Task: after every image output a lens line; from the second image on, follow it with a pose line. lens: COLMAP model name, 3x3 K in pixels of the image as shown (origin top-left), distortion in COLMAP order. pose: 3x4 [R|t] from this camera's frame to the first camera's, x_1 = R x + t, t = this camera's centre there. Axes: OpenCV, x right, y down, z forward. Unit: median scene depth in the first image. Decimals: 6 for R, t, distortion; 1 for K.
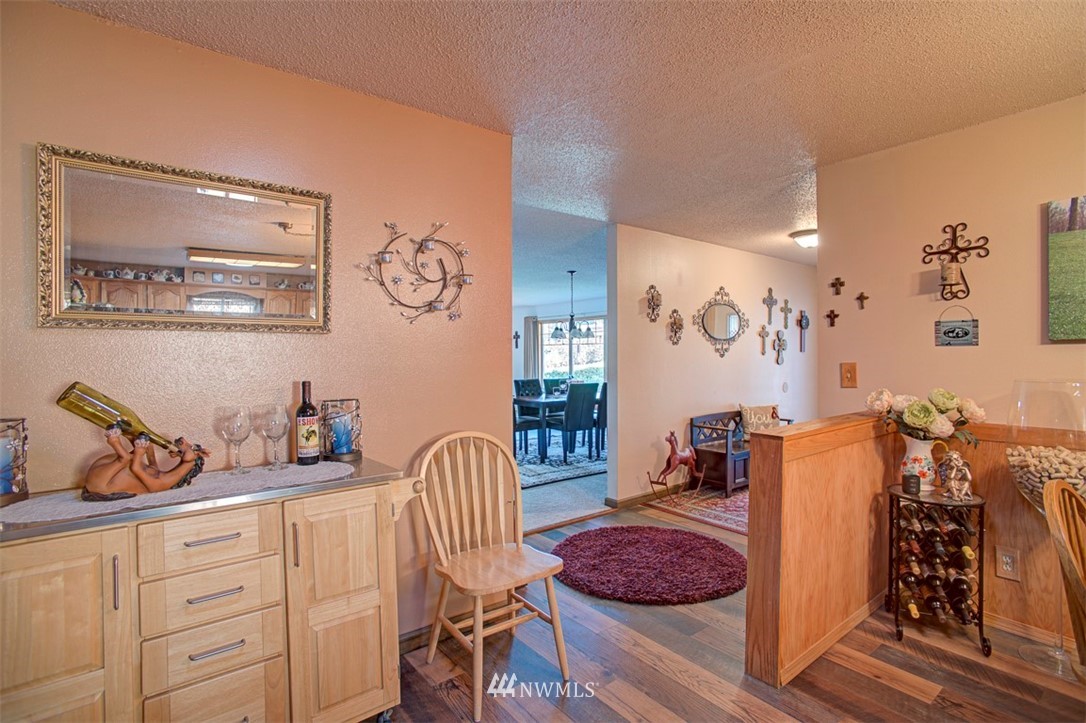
lens RADIAL K [[525.6, 0, 547.6], [0, 525.6, 355.5], [0, 0, 1]] dist [-0.068763, 0.030946]
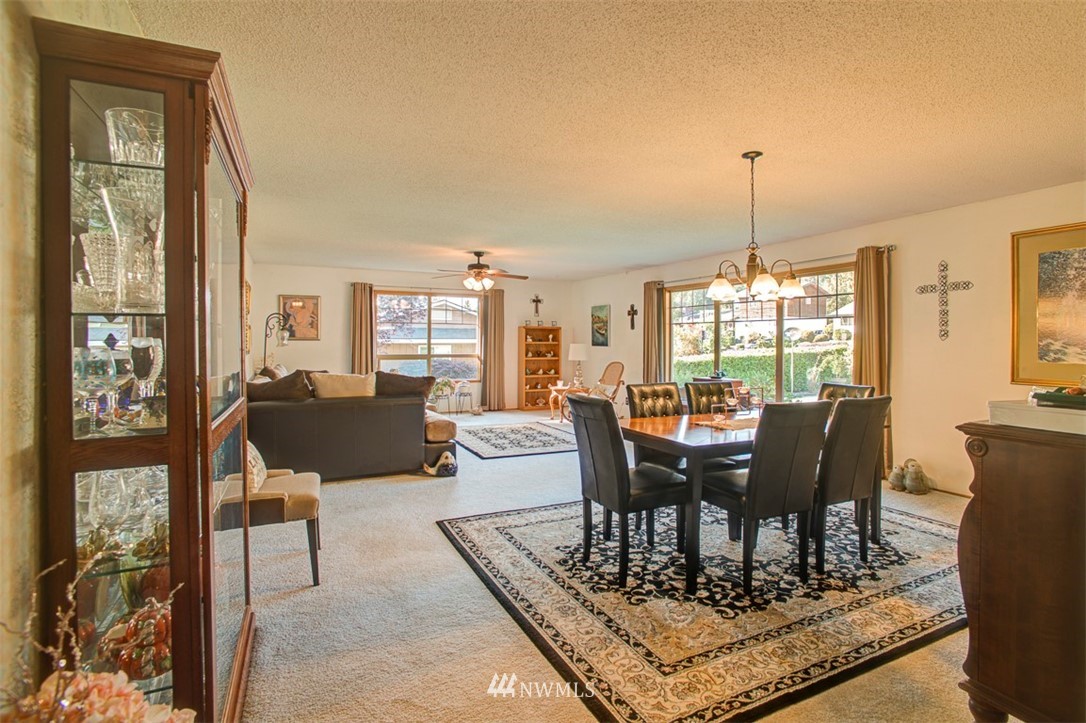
lens RADIAL K [[548.6, 0, 547.5], [0, 548.6, 350.4], [0, 0, 1]] dist [0.000551, 0.036633]
pose [[0.977229, 0.008224, -0.212026, -0.026523], [-0.005397, 0.999889, 0.013906, 0.008235], [0.212117, -0.012445, 0.977165, 0.490349]]
